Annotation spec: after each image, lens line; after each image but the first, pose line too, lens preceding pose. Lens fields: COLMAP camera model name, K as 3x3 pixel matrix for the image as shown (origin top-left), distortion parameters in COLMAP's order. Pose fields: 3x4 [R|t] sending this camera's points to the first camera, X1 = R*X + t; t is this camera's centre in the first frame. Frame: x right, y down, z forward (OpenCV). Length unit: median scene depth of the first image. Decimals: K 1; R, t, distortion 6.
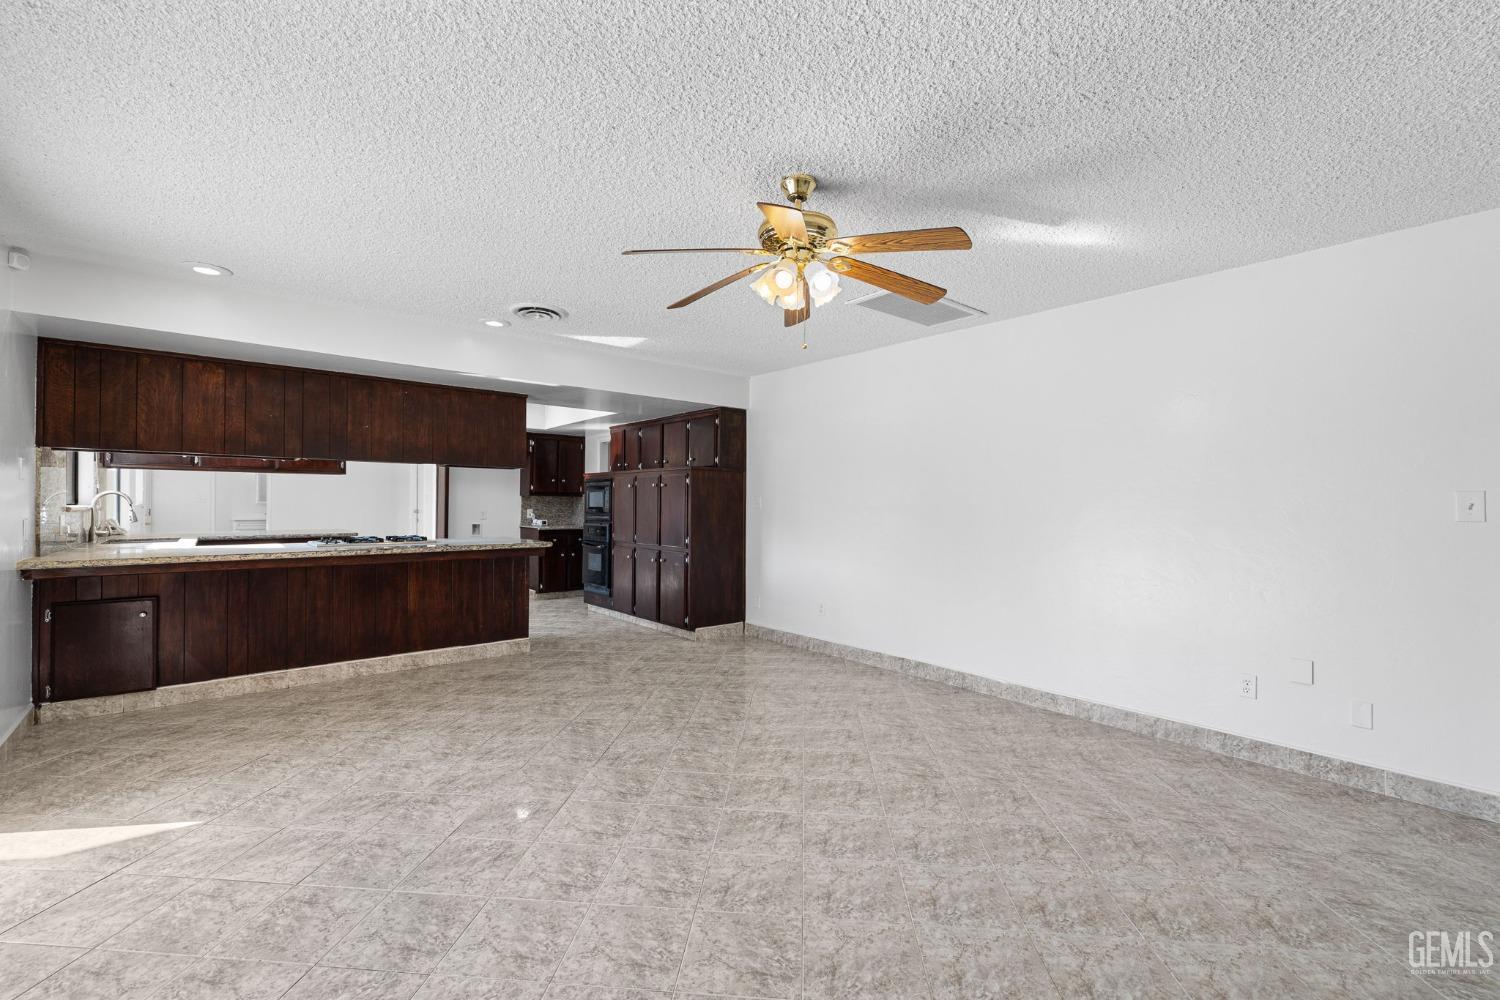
lens RADIAL K [[627.6, 0, 746.4], [0, 627.6, 497.6], [0, 0, 1]] dist [0.006832, -0.000084]
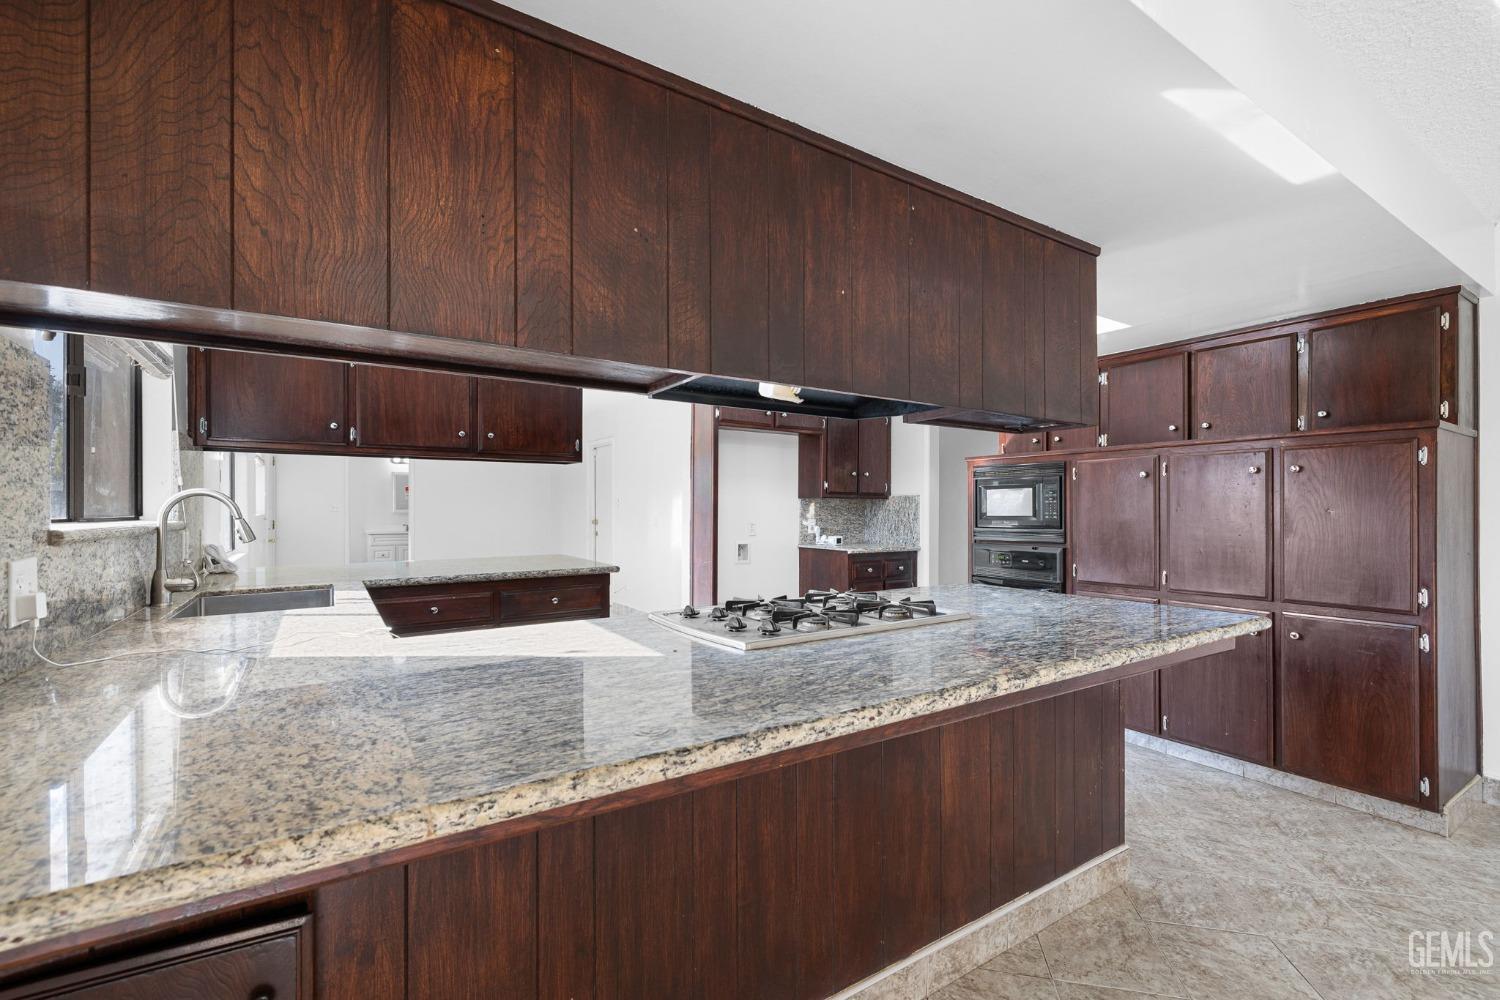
lens RADIAL K [[633.2, 0, 746.7], [0, 633.2, 502.8], [0, 0, 1]] dist [0.003528, 0.000101]
pose [[0.993404, -0.006906, -0.114458, -0.497715], [0.006996, 0.999975, 0.000381, 0.001702], [0.114453, -0.001179, 0.993428, 0.523240]]
